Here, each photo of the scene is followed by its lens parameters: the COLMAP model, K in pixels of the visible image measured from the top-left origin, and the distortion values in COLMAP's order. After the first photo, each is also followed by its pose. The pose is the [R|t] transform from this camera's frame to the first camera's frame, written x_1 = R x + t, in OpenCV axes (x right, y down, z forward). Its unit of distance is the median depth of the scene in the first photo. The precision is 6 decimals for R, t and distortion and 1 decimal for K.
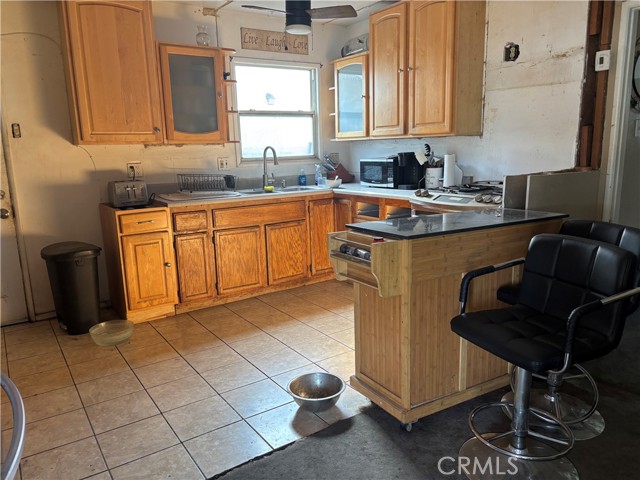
lens RADIAL K [[486.5, 0, 320.0], [0, 486.5, 240.0], [0, 0, 1]] dist [0.082048, -0.090481]
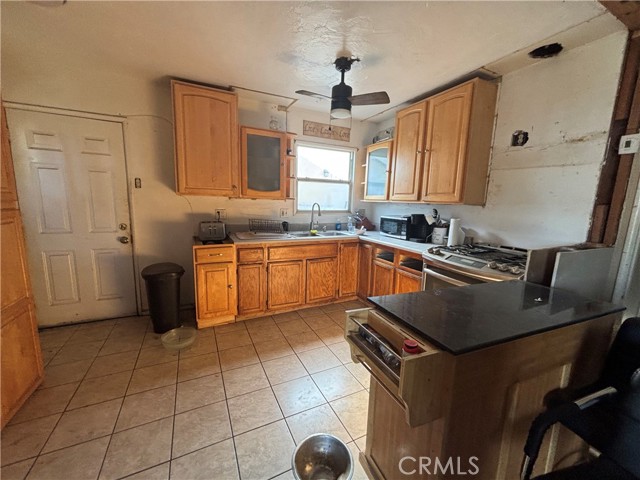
lens RADIAL K [[254.2, 0, 320.0], [0, 254.2, 240.0], [0, 0, 1]] dist [0.003583, -0.000108]
pose [[0.988790, 0.079399, -0.126453, 0.009969], [-0.083601, 0.996098, -0.028265, -0.073093], [0.123716, 0.038520, 0.991570, 0.313139]]
